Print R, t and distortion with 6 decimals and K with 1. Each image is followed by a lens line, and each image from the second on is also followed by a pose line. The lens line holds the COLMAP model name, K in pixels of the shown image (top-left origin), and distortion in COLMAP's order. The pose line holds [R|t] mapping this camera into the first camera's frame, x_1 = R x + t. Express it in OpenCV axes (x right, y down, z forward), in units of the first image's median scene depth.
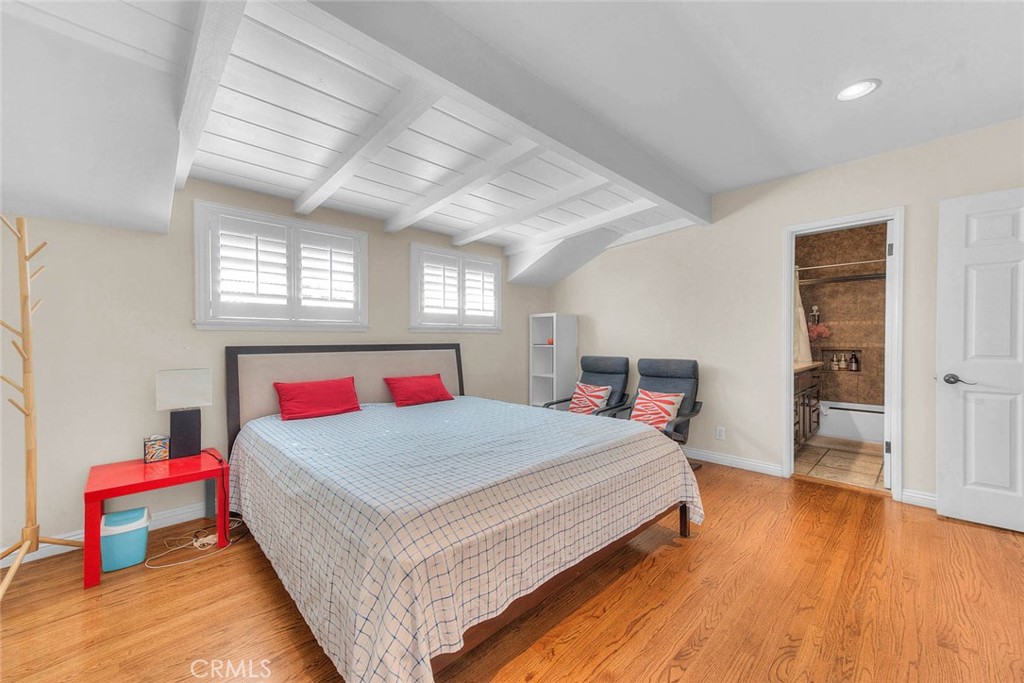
lens RADIAL K [[415.0, 0, 507.1], [0, 415.0, 342.6], [0, 0, 1]] dist [0.023768, 0.000028]
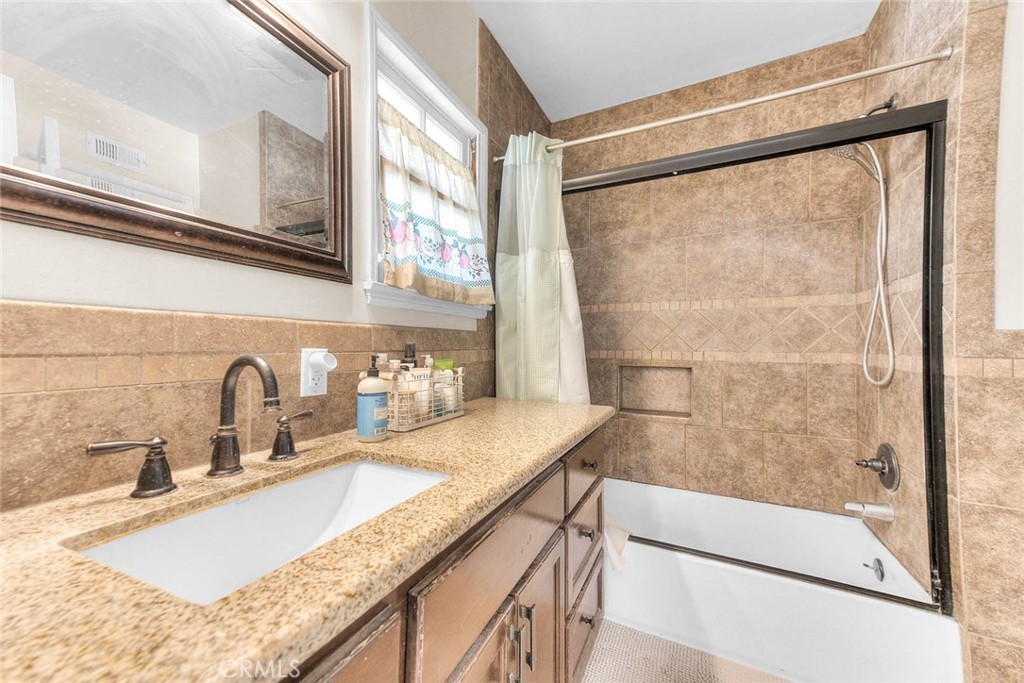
lens RADIAL K [[415.0, 0, 507.1], [0, 415.0, 342.6], [0, 0, 1]] dist [0.023768, 0.000028]
pose [[0.941661, 0.013969, 0.336272, 0.513704], [-0.009236, 0.999835, -0.015668, 0.000333], [-0.336435, 0.011649, 0.941635, 0.657625]]
